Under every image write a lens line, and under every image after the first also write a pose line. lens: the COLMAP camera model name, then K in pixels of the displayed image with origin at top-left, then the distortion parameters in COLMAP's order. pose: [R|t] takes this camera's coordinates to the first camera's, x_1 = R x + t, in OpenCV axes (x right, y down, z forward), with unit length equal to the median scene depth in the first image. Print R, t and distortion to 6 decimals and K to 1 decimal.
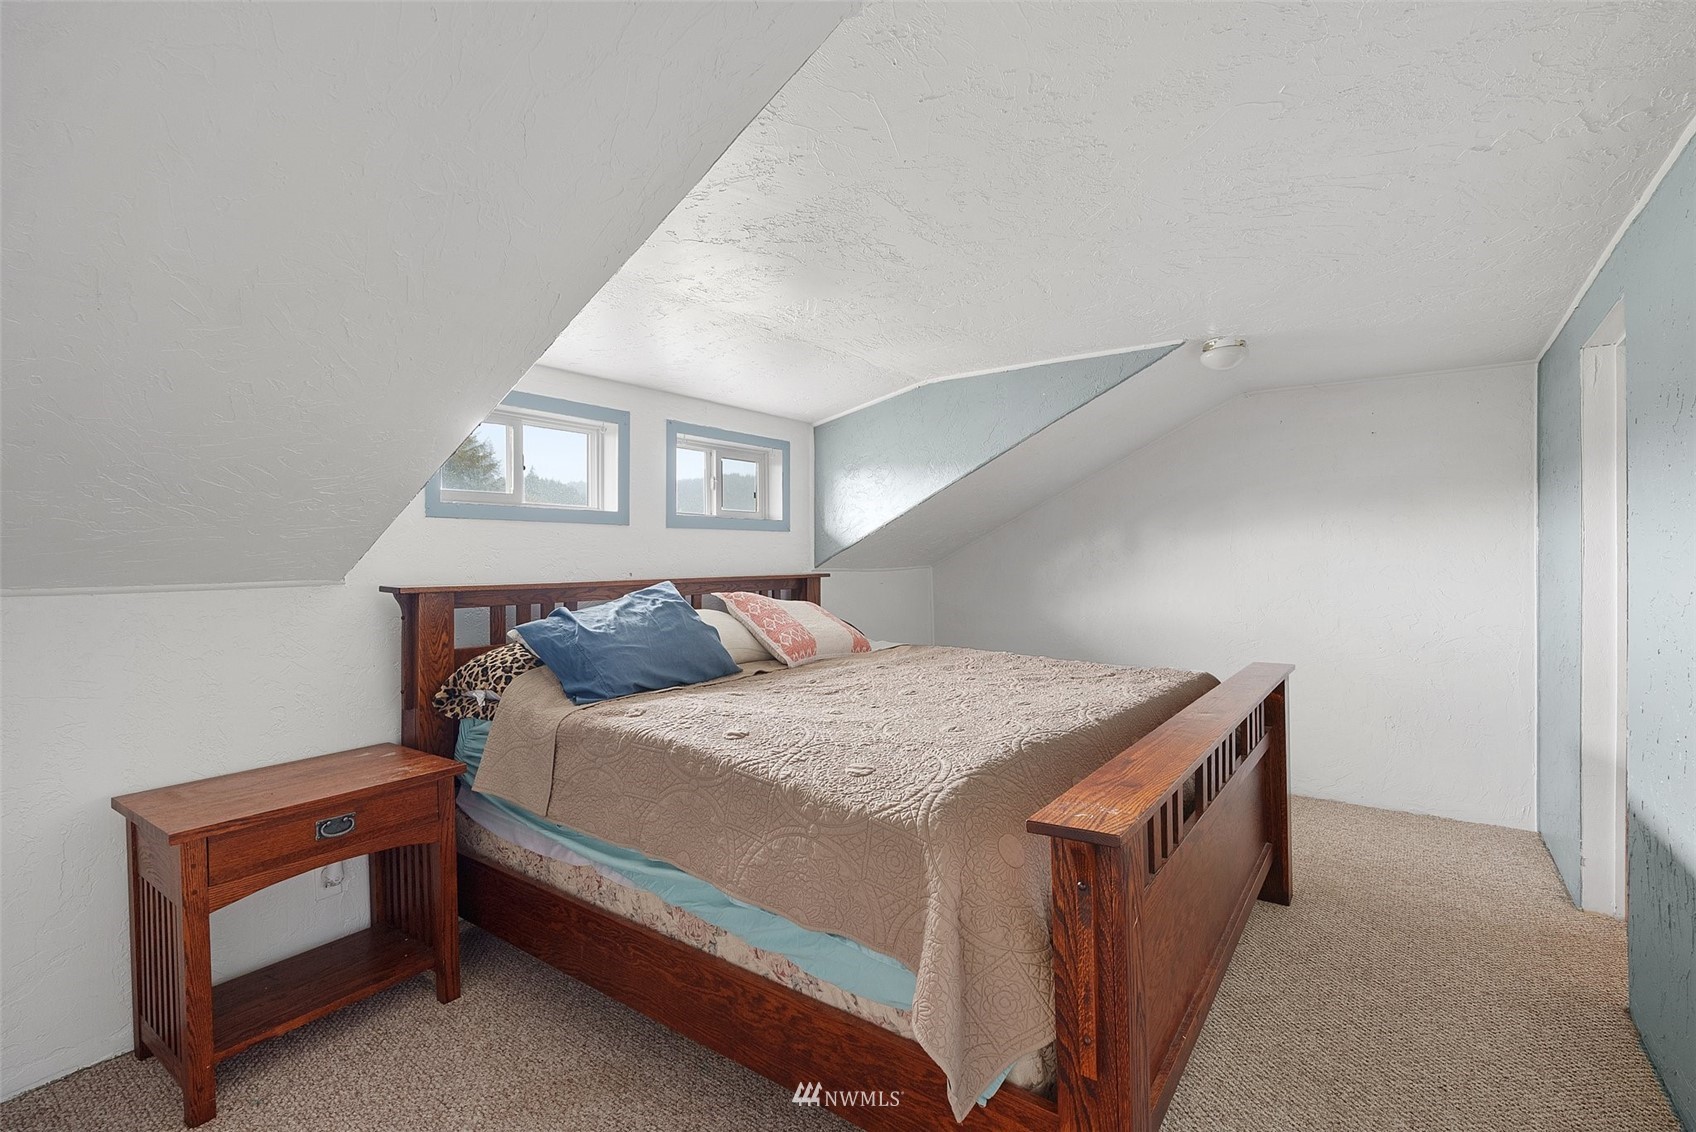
lens RADIAL K [[765.0, 0, 848.2], [0, 765.0, 567.2], [0, 0, 1]] dist [0.001258, 0.000813]
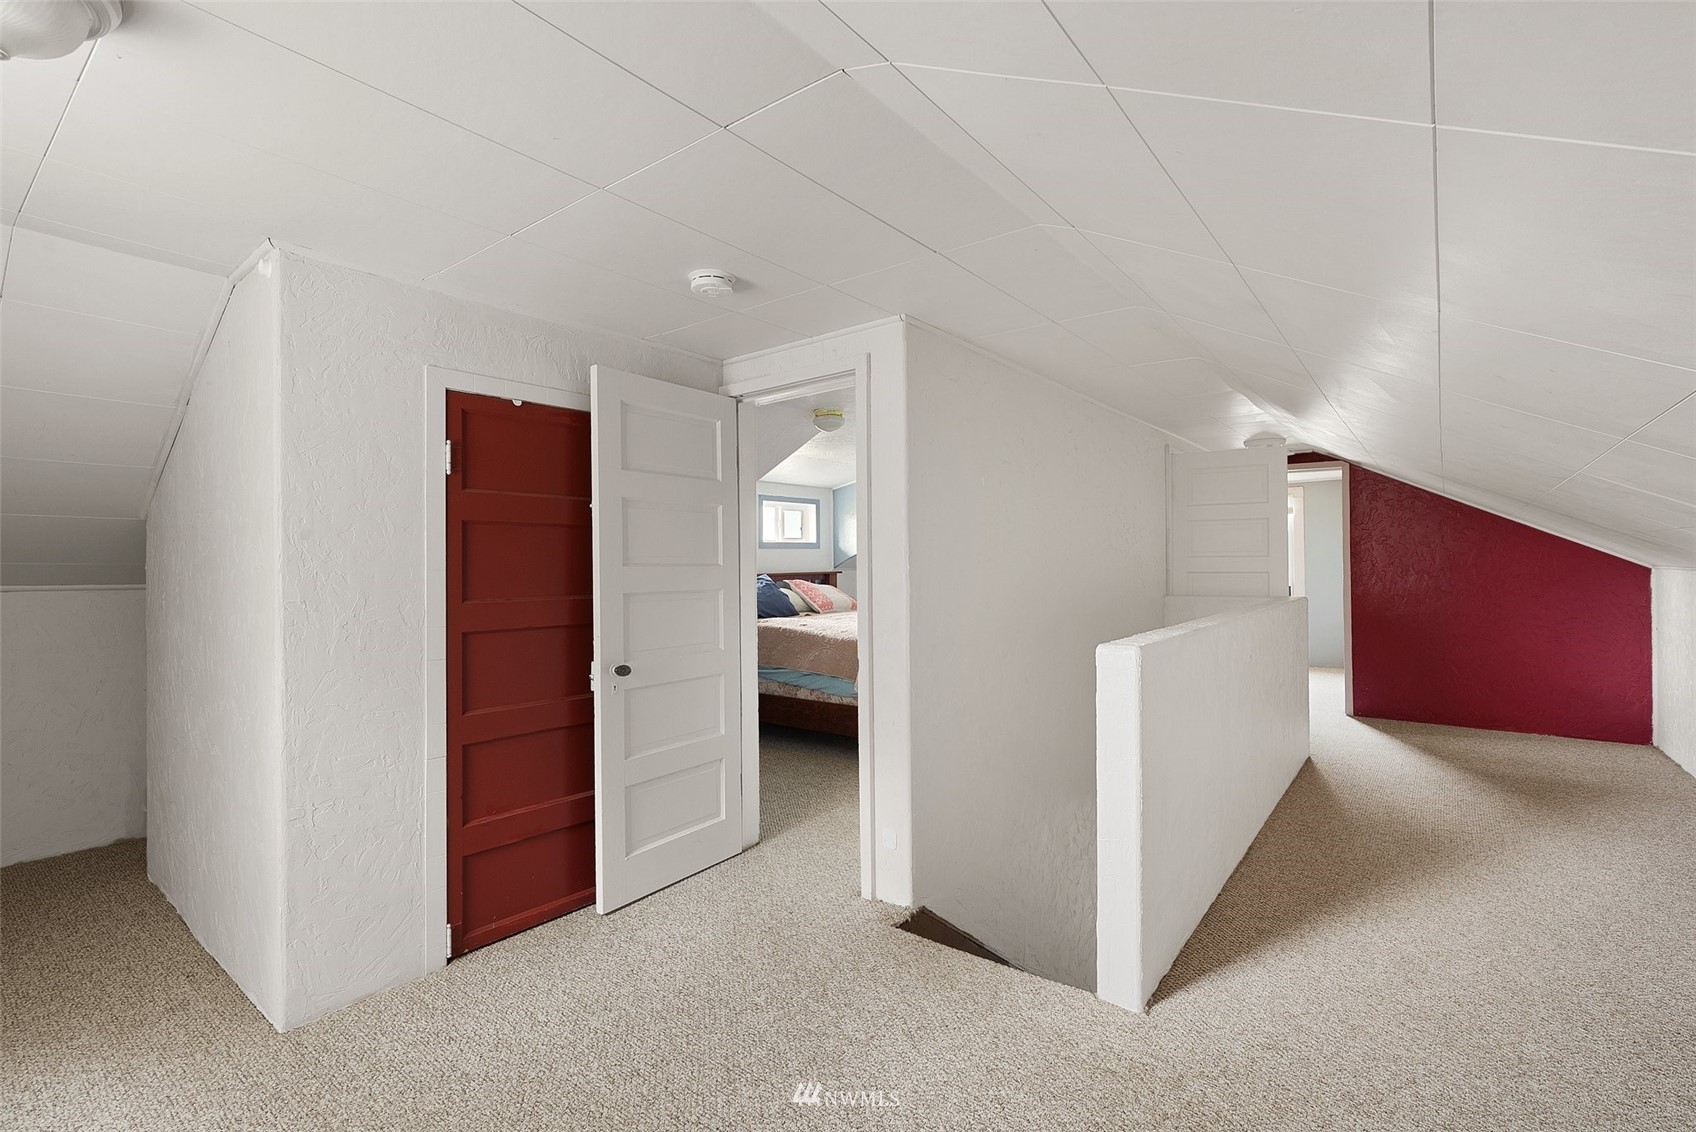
lens RADIAL K [[765.0, 0, 849.3], [0, 765.0, 562.7], [0, 0, 1]] dist [0.001258, 0.000813]
pose [[0.999136, -0.016544, -0.038132, 0.084129], [0.016195, 0.999824, -0.009440, 0.007556], [0.038282, 0.008815, 0.999228, -1.094325]]
